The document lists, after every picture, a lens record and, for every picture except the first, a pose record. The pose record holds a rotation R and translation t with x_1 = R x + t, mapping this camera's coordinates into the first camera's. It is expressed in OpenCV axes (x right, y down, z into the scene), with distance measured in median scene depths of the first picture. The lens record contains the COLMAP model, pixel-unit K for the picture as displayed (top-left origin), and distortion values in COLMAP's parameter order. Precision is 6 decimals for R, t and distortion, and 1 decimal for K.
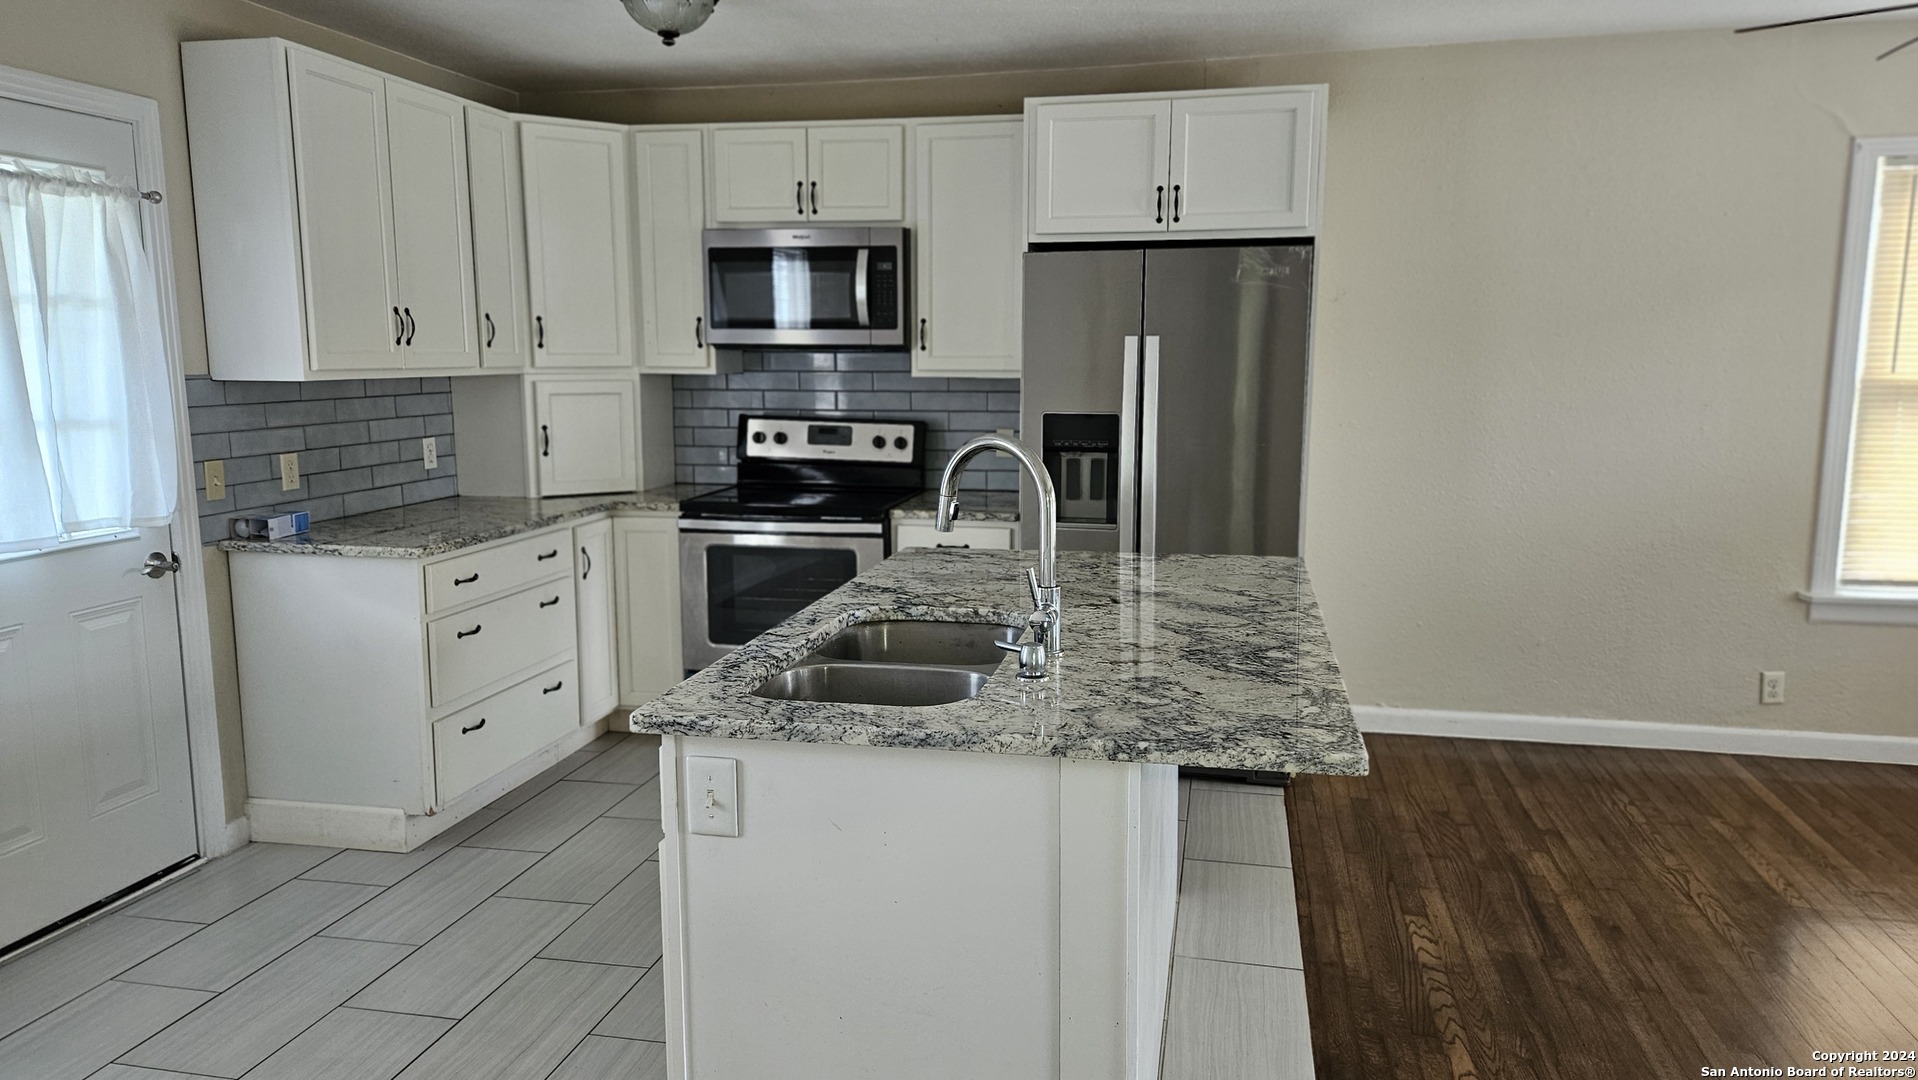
lens RADIAL K [[1288.3, 0, 942.4], [0, 1288.3, 536.9], [0, 0, 1]] dist [0.082400, -0.087654]
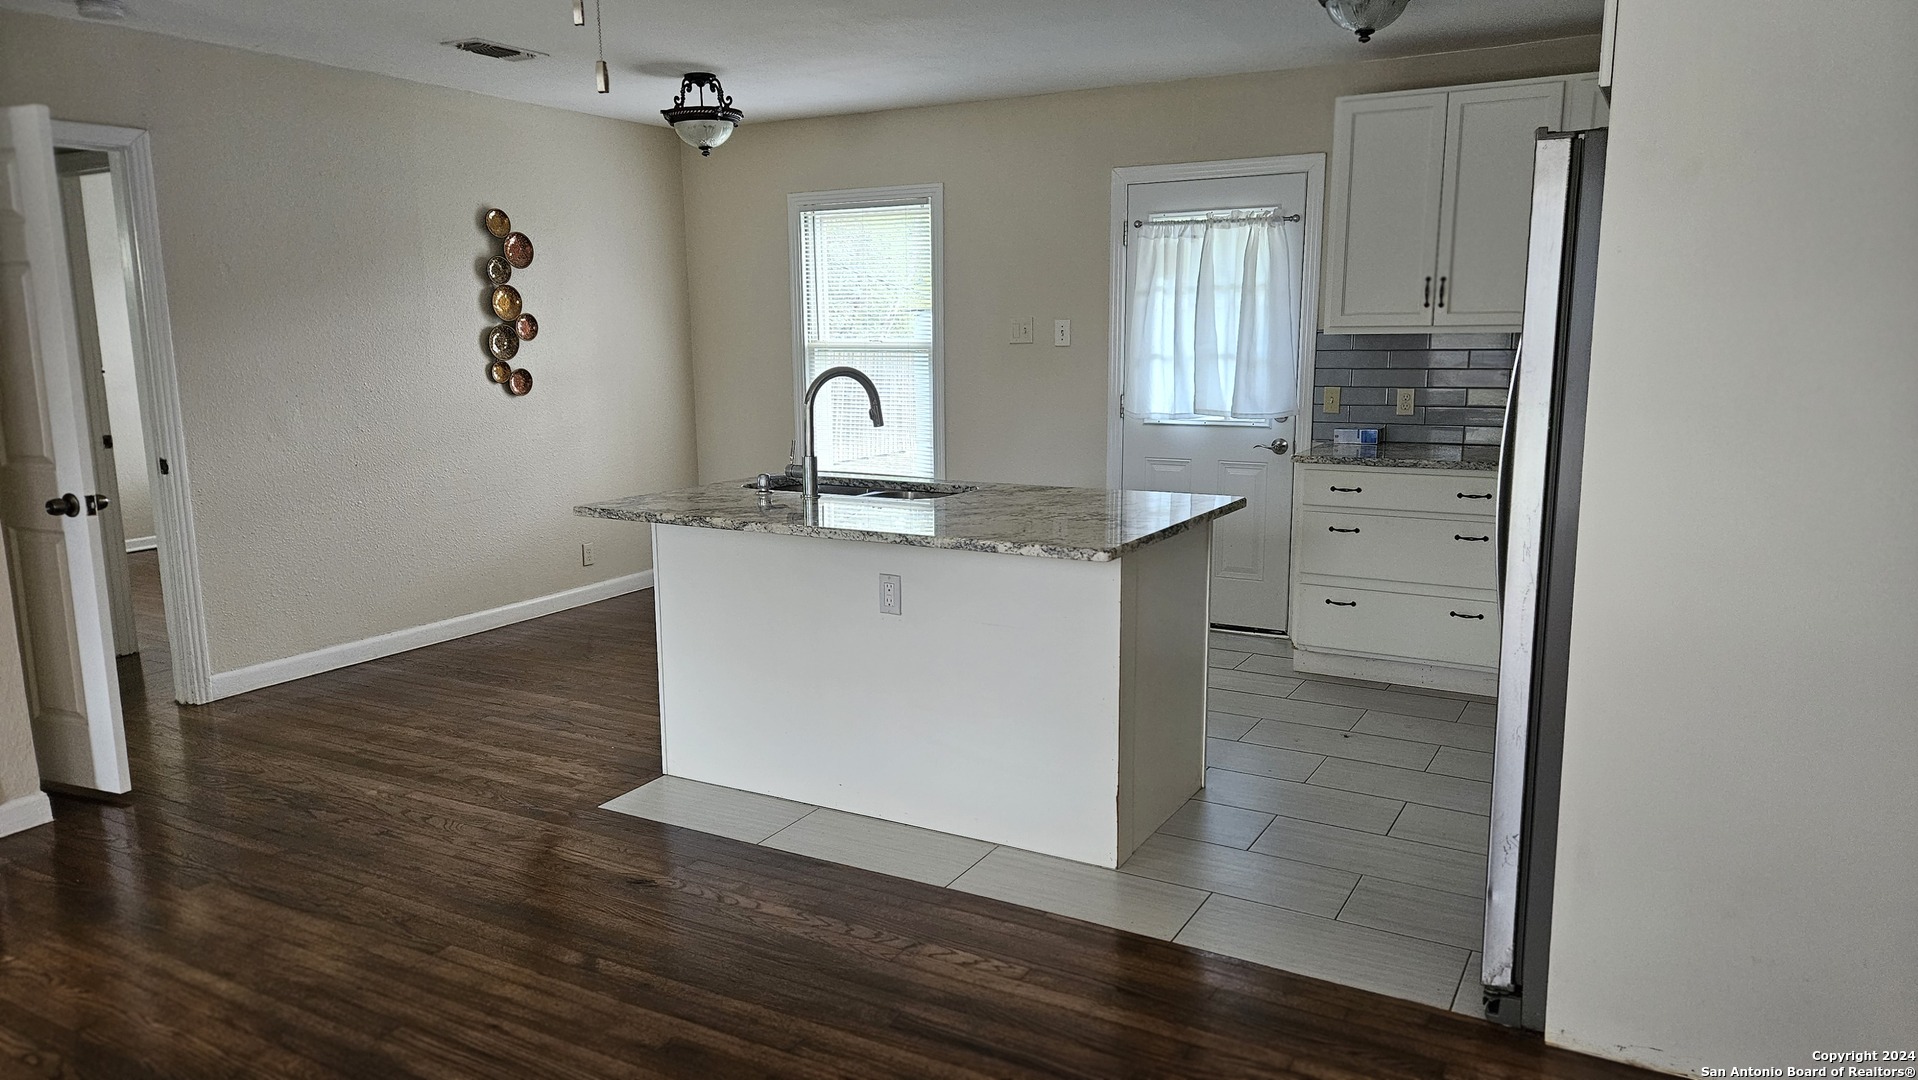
lens RADIAL K [[1288.3, 0, 942.4], [0, 1288.3, 536.9], [0, 0, 1]] dist [0.082400, -0.087654]
pose [[-0.295563, 0.162354, -0.941426, 0.905384], [-0.127135, 0.970003, 0.207197, -0.127676], [0.946826, 0.180928, -0.266056, 0.894521]]
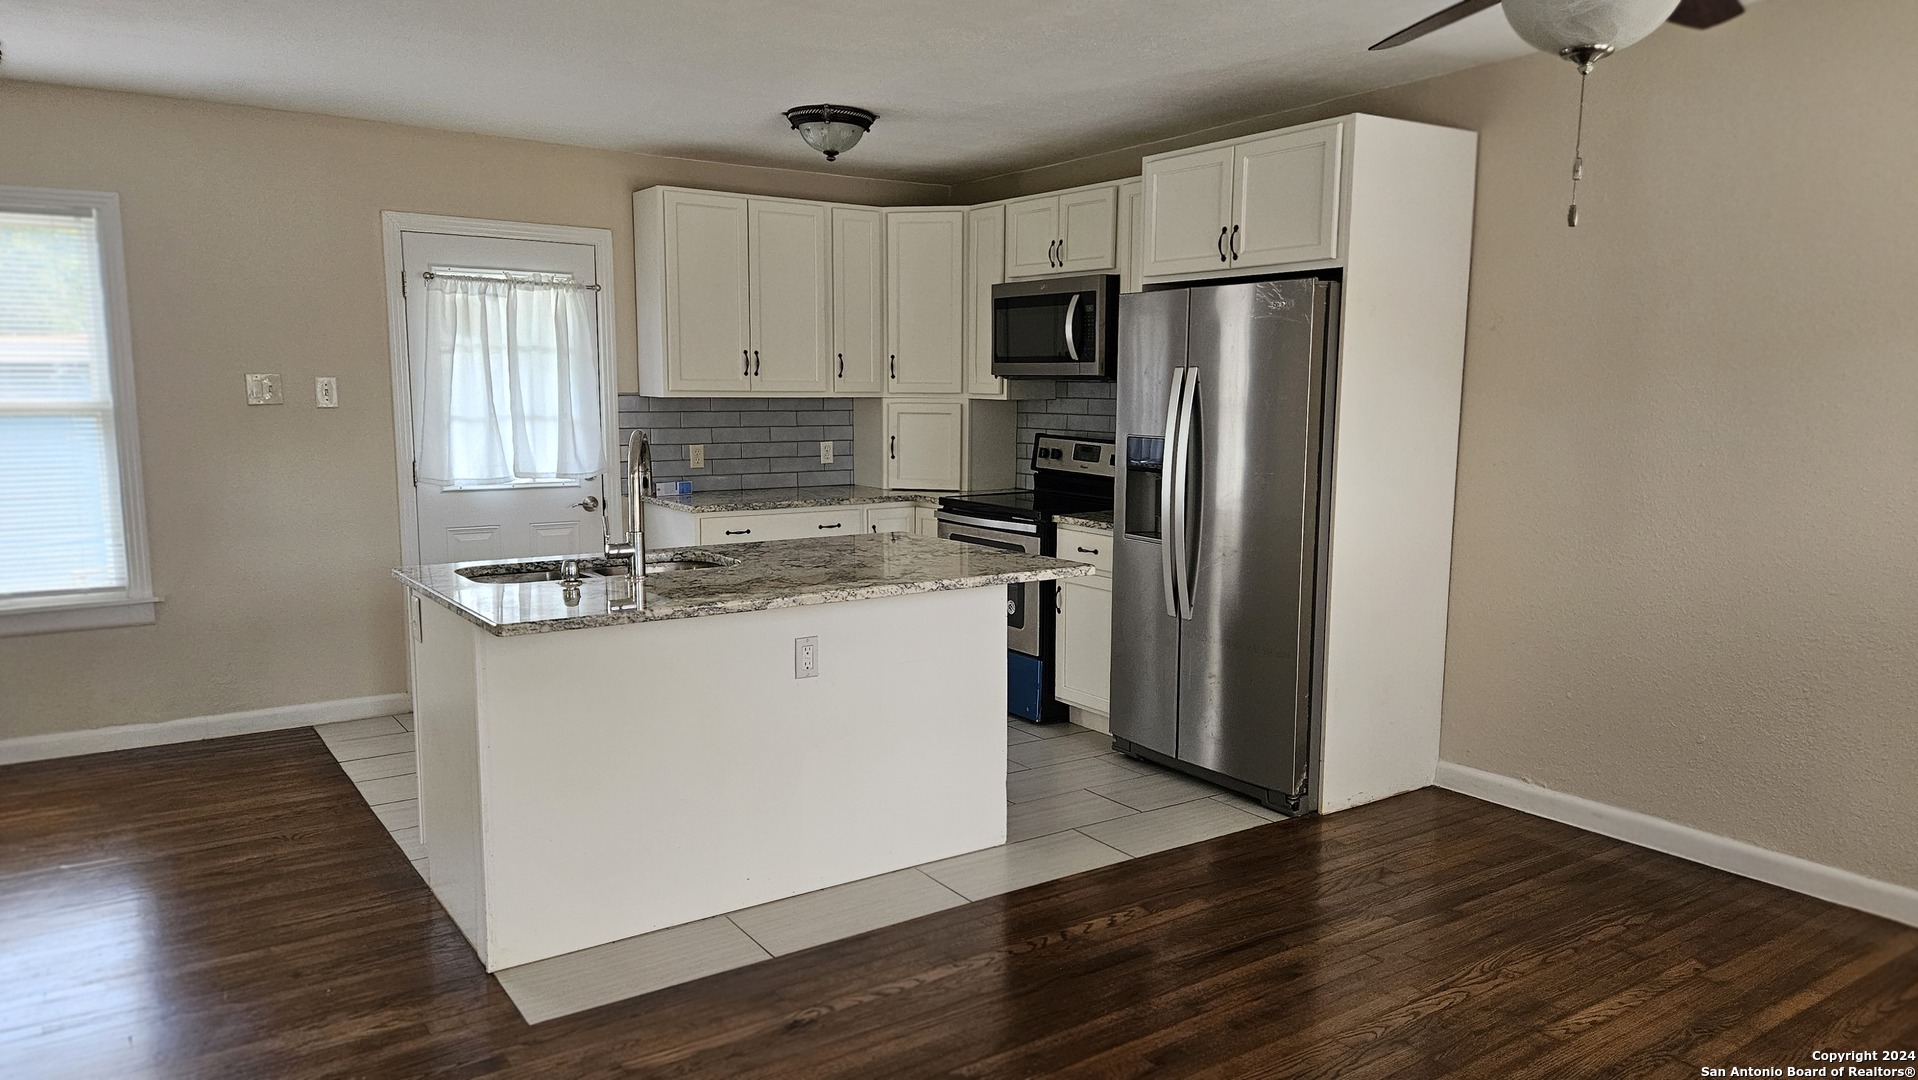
lens RADIAL K [[1288.3, 0, 942.4], [0, 1288.3, 536.9], [0, 0, 1]] dist [0.082400, -0.087654]
pose [[0.725596, 0.087800, -0.682497, 0.745935], [-0.106256, 0.994227, 0.014936, -0.008224], [0.679868, 0.061682, 0.730736, 0.076962]]
